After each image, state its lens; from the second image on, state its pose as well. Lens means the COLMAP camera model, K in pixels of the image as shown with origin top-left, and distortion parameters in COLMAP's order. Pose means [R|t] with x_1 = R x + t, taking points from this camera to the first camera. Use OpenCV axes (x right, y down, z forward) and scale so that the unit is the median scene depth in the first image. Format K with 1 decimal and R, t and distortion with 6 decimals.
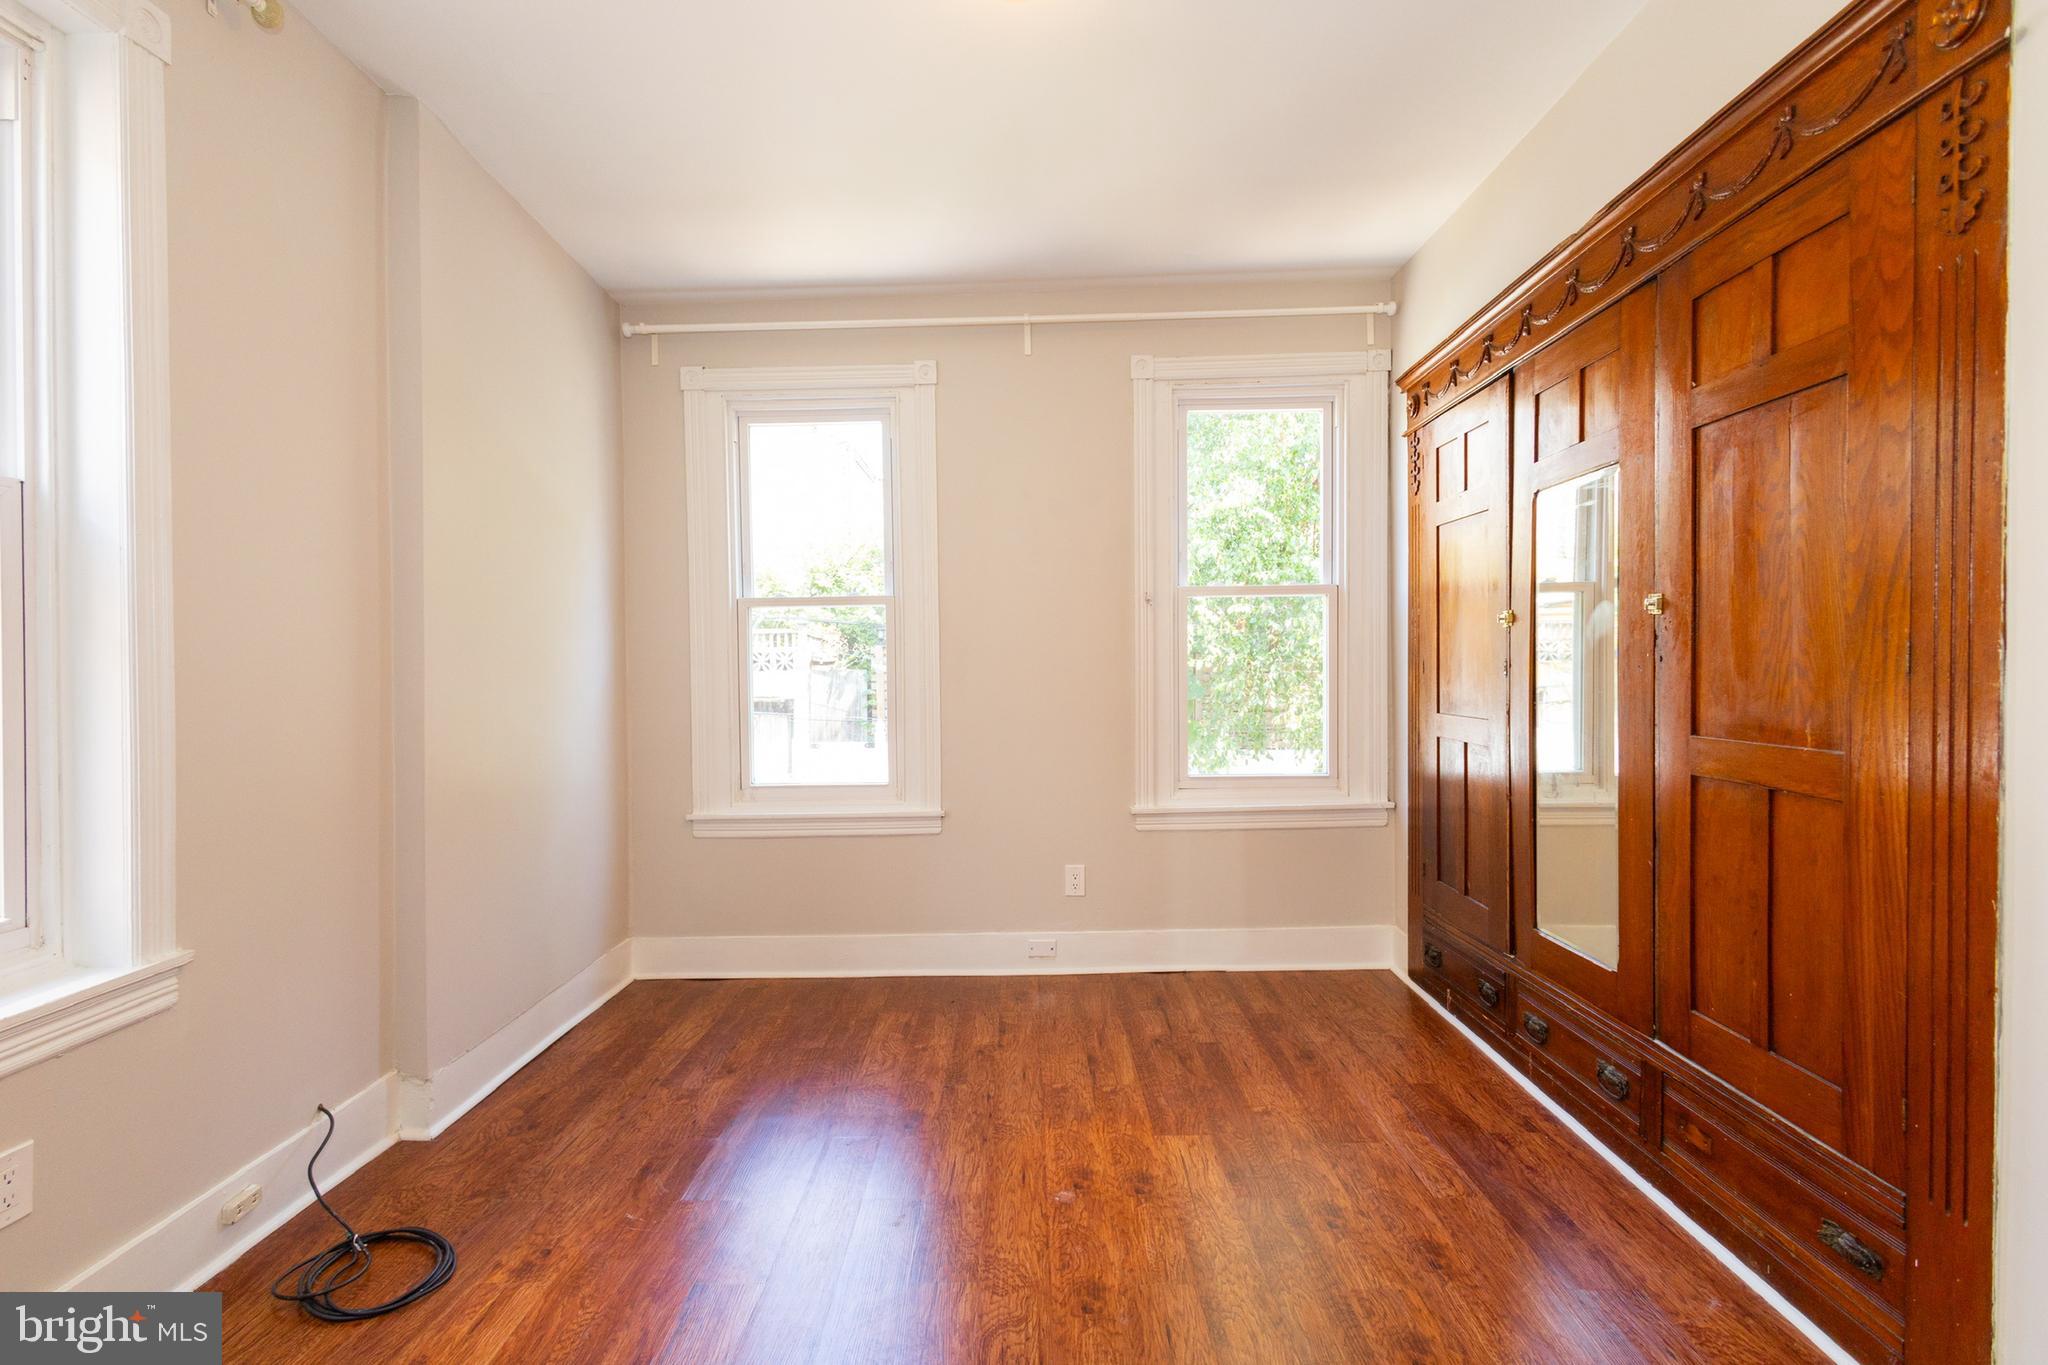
lens RADIAL K [[935.4, 0, 1014.8], [0, 935.4, 683.1], [0, 0, 1]] dist [0.014562, -0.004766]
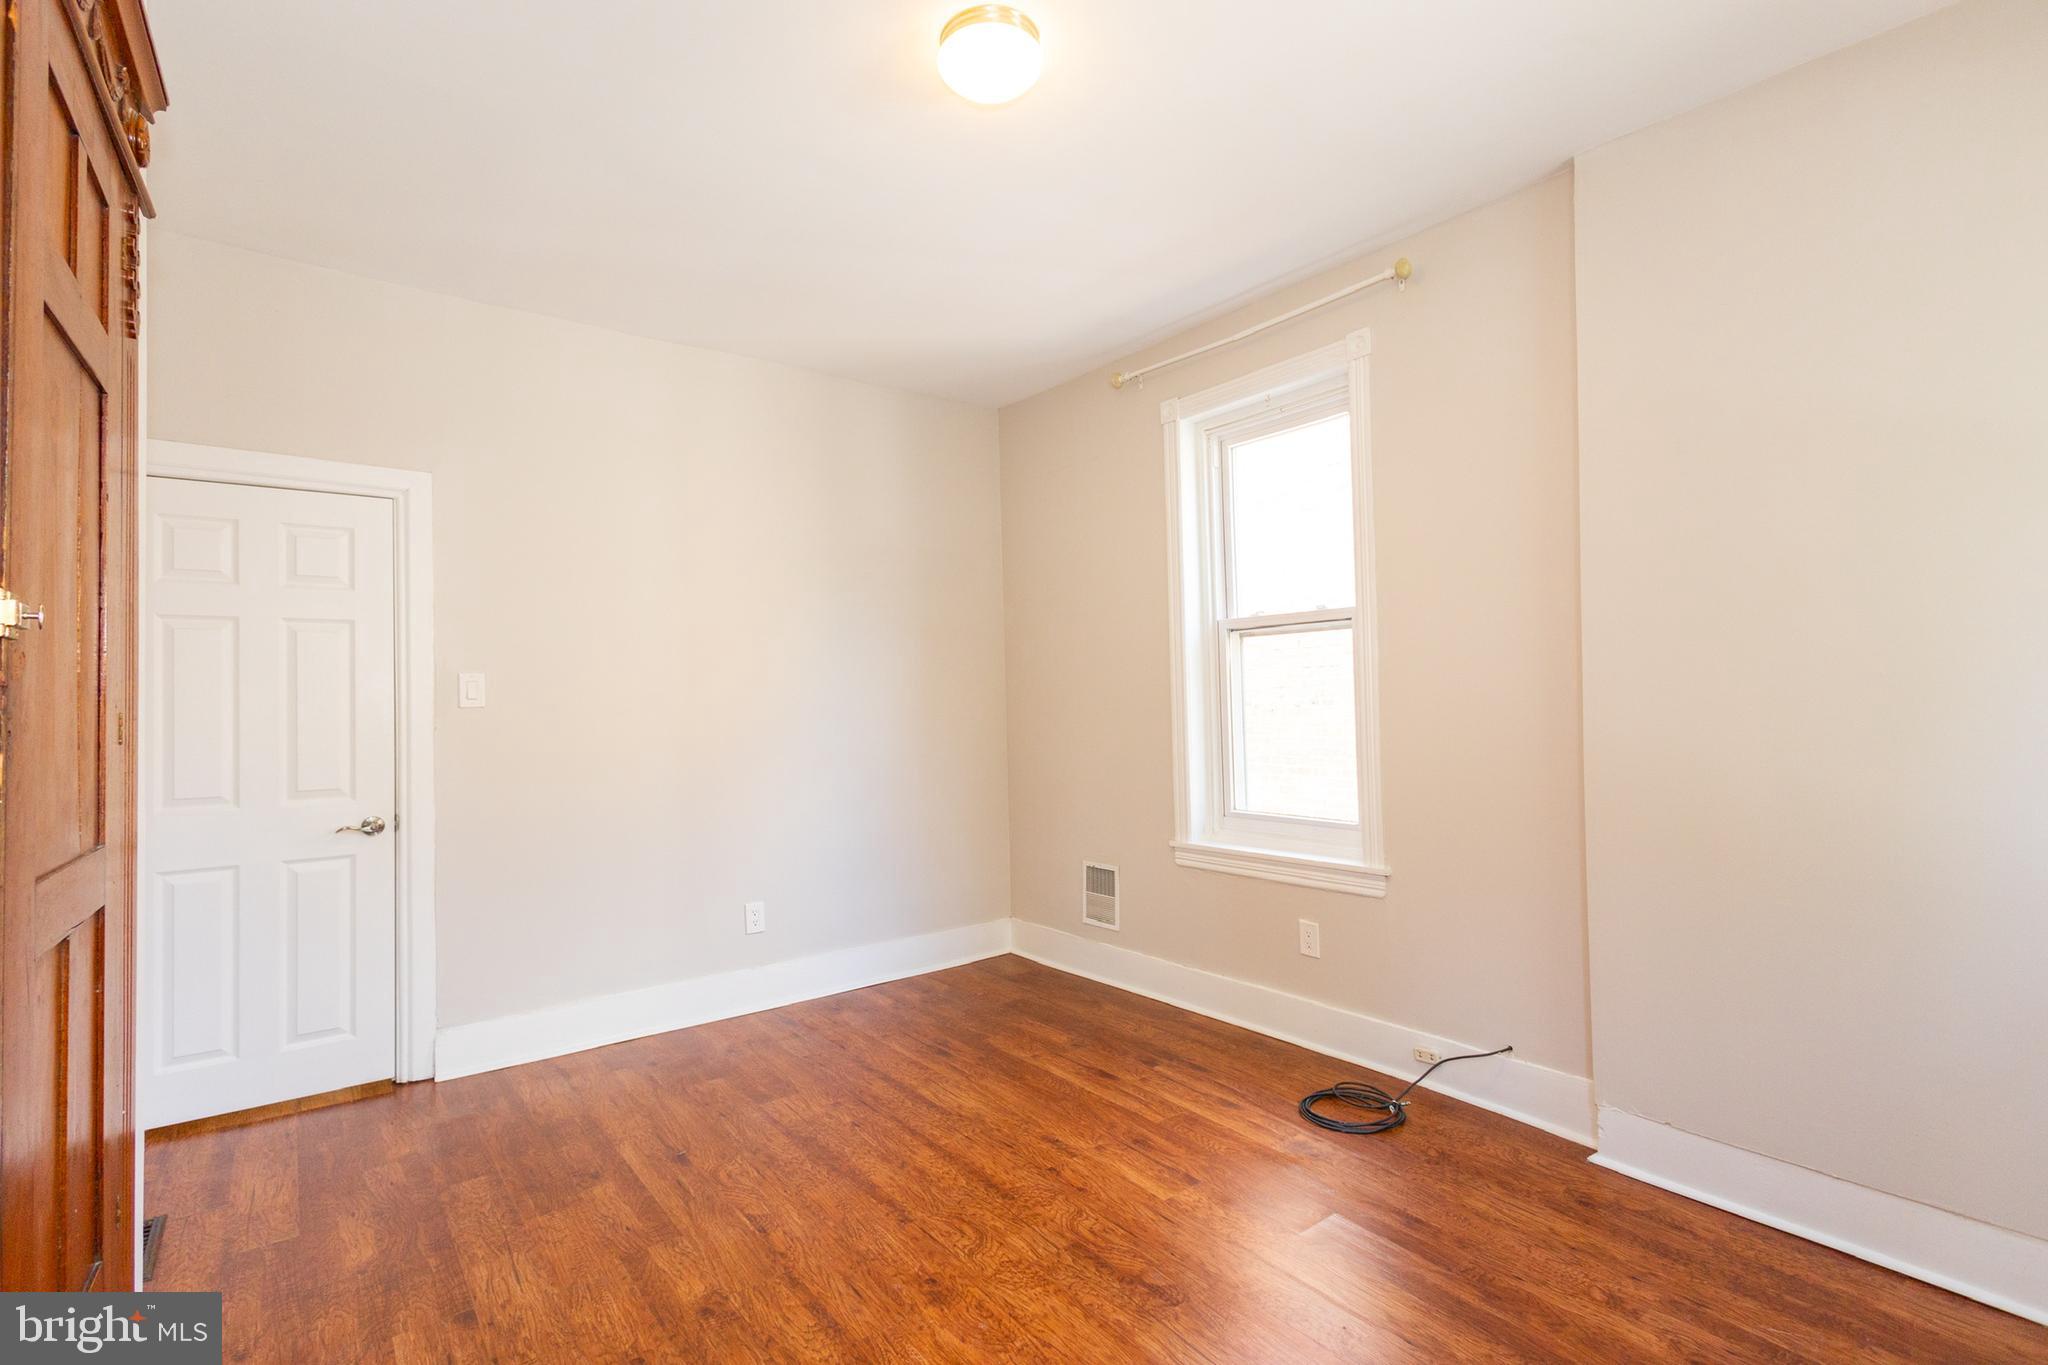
lens RADIAL K [[936.7, 0, 1012.7], [0, 936.7, 679.5], [0, 0, 1]] dist [0.014848, -0.004767]
pose [[-0.791157, 0.003650, -0.611602, 0.462533], [0.008111, 0.999957, -0.004525, -0.036388], [0.611559, -0.008540, -0.791153, 1.314815]]
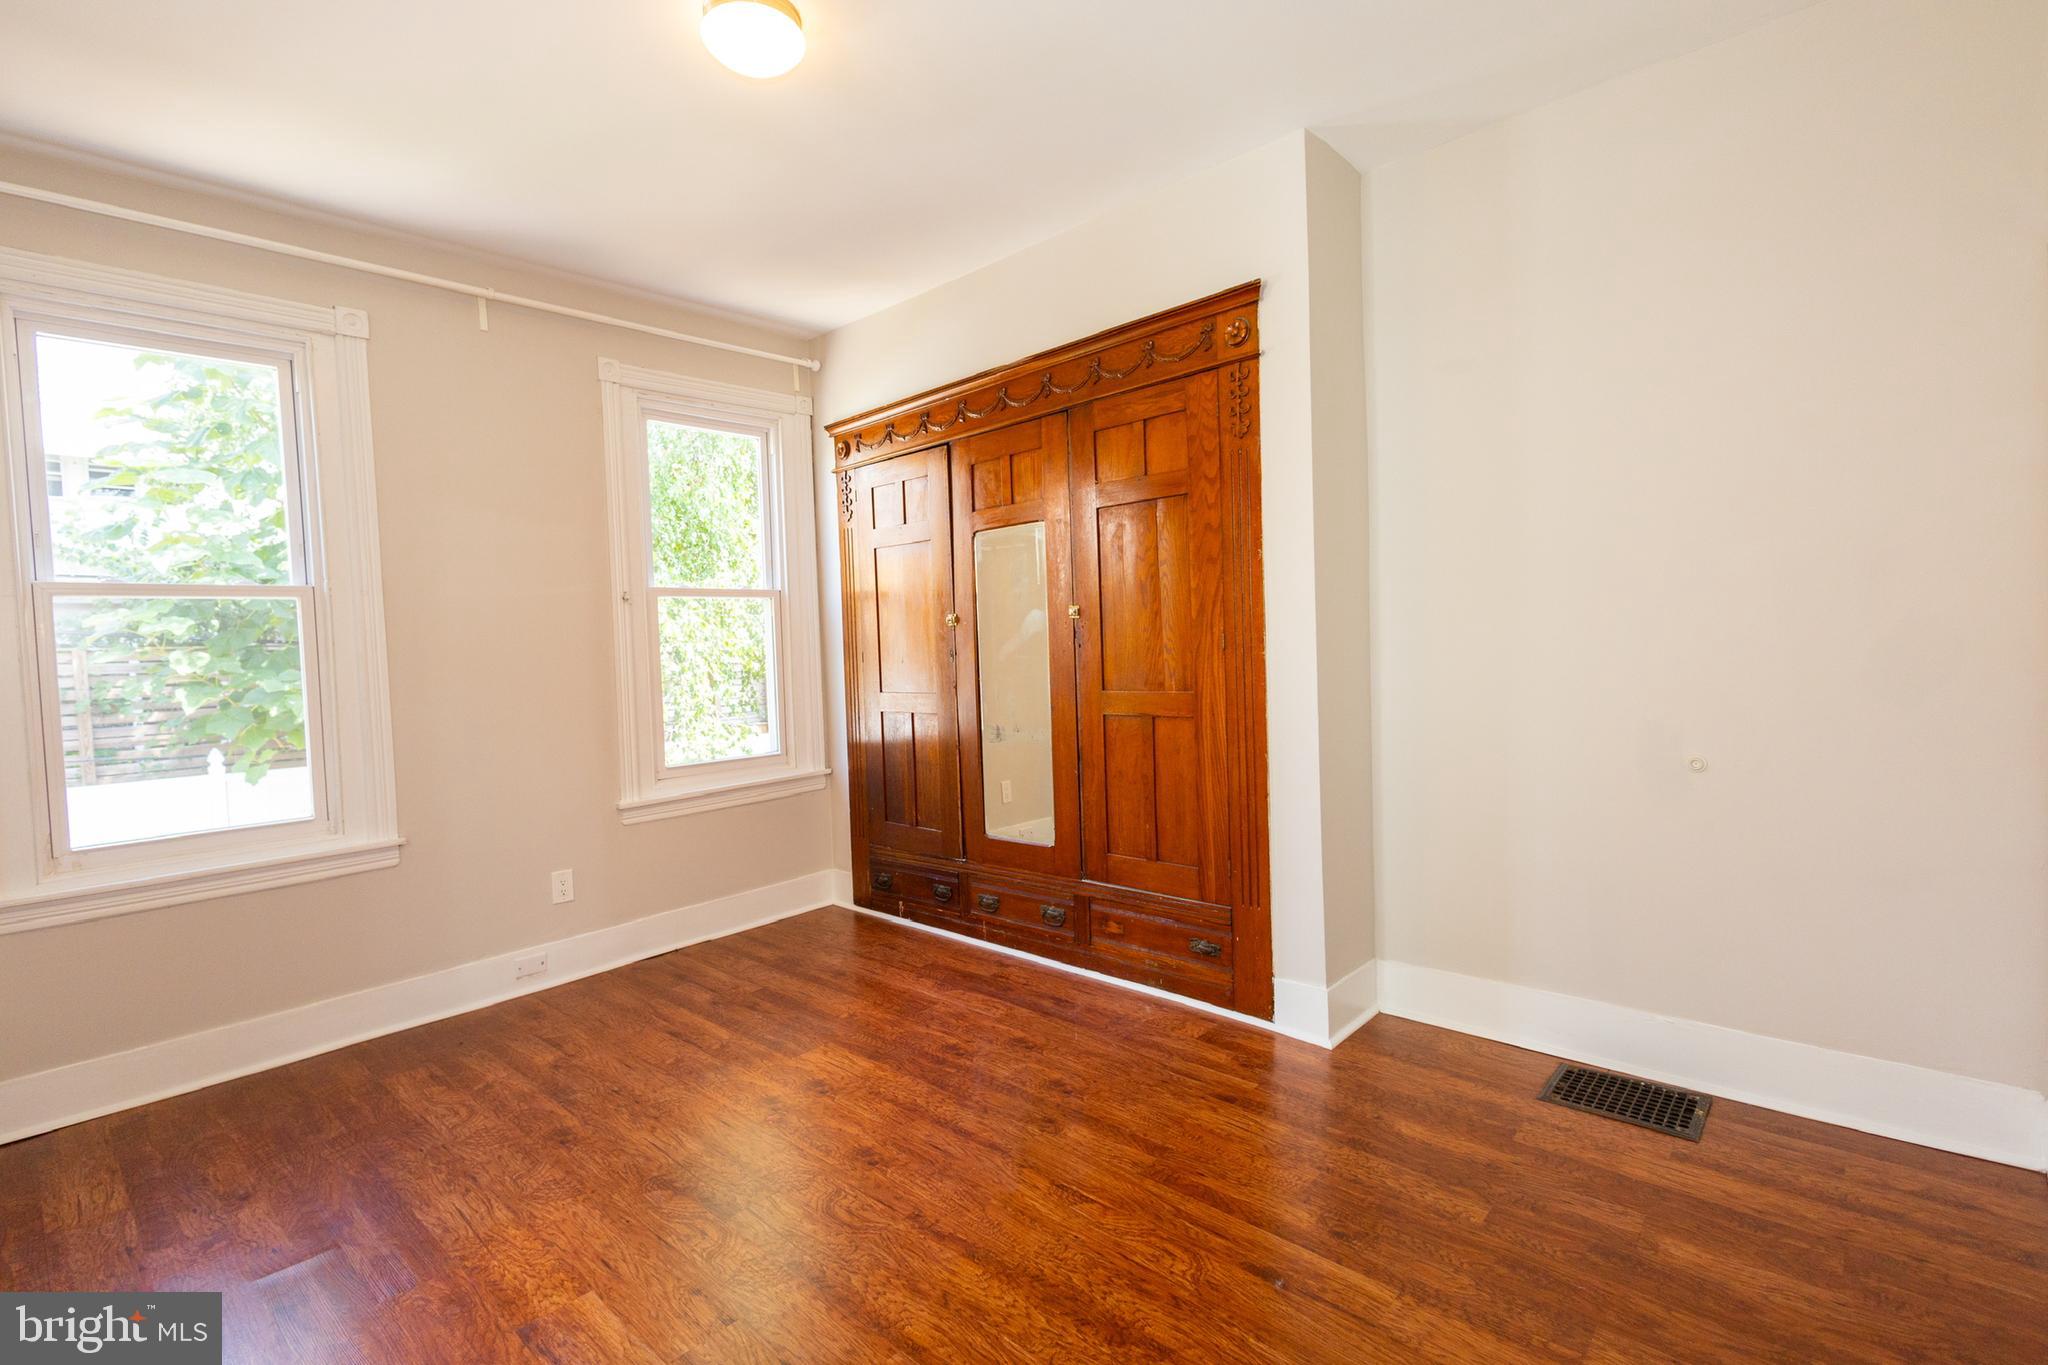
lens RADIAL K [[936.7, 0, 1012.7], [0, 936.7, 679.5], [0, 0, 1]] dist [0.014848, -0.004767]
pose [[0.669302, -0.041021, 0.741858, -0.475689], [0.043148, 0.998936, 0.016308, 0.001170], [-0.741737, 0.021095, 0.670359, -0.002553]]
